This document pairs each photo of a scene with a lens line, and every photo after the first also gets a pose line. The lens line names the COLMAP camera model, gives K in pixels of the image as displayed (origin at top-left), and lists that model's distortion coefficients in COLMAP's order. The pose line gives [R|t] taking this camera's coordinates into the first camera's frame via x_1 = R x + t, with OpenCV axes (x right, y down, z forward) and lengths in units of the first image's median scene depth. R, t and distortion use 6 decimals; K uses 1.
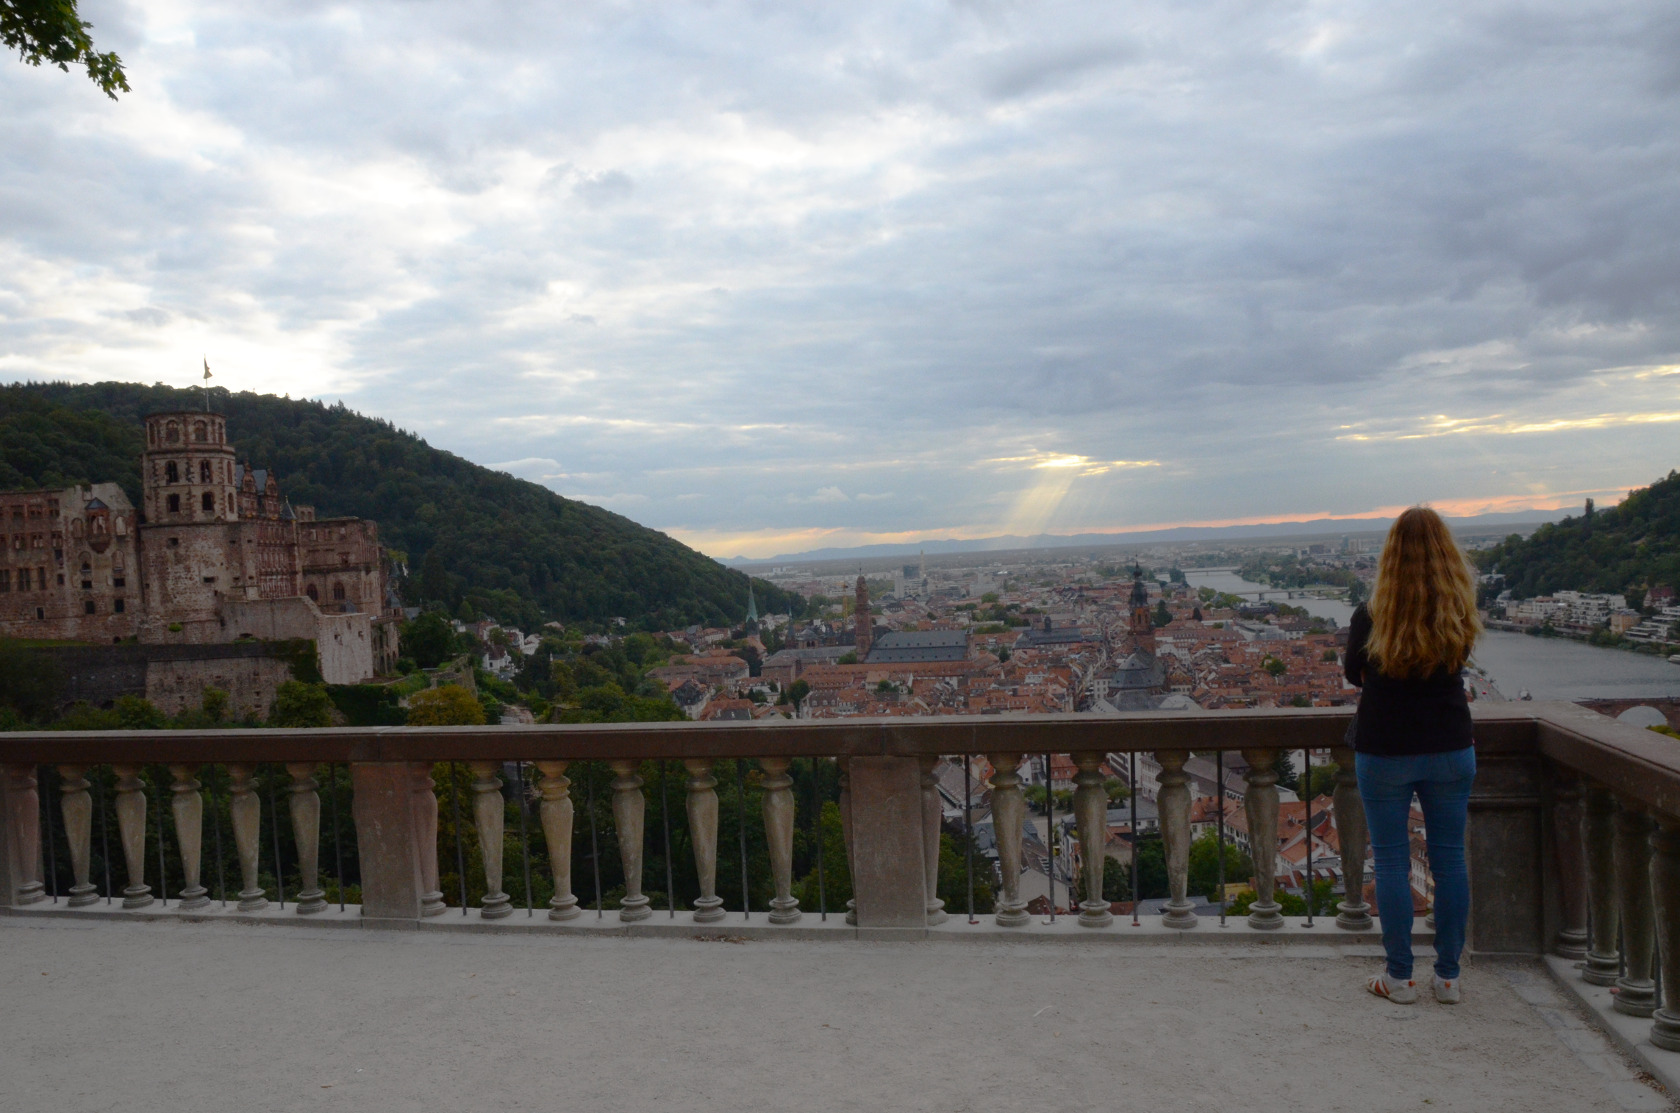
lens RADIAL K [[1144.4, 0, 840.0], [0, 1144.4, 556.5], [0, 0, 1]] dist [0.003113, -0.003798]
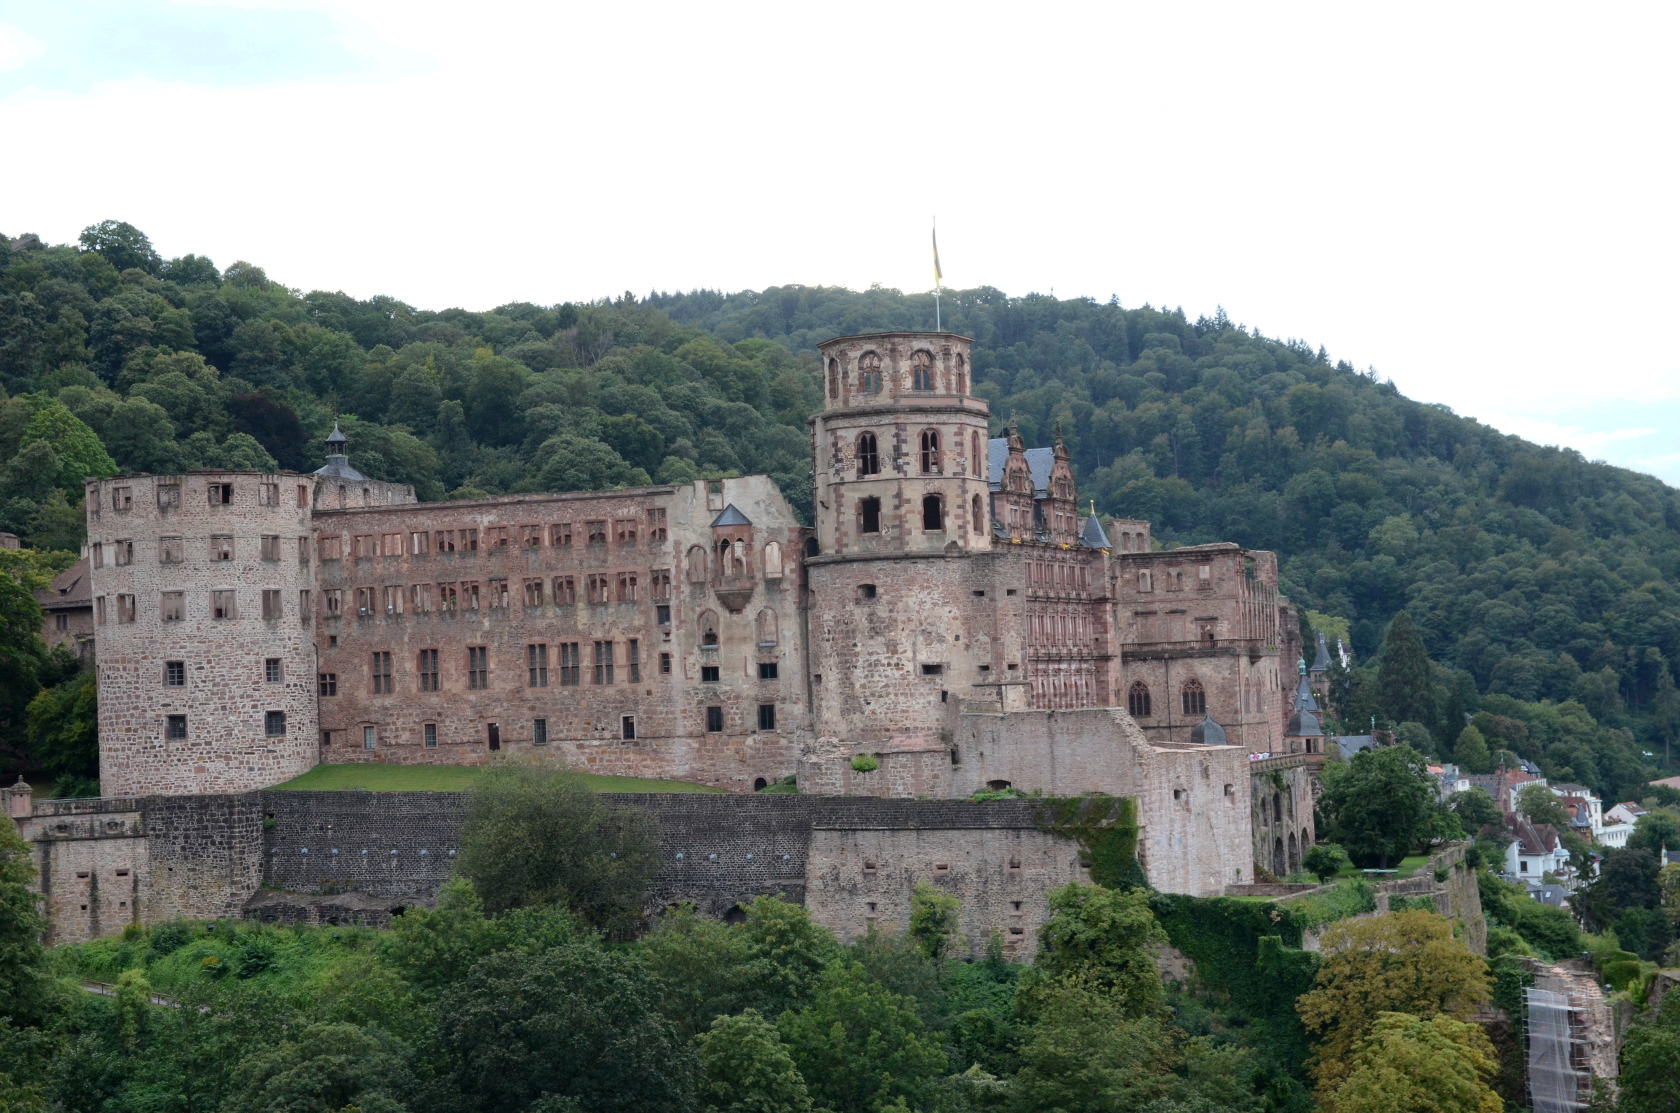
lens RADIAL K [[2820.7, 0, 840.0], [0, 2820.7, 556.5], [0, 0, 1]] dist [0.073763, 0.253231]
pose [[0.879197, 0.000635, -0.476459, -0.003523], [-0.013177, 0.999649, -0.022983, 0.000231], [0.476277, 0.026485, 0.878896, -0.105863]]
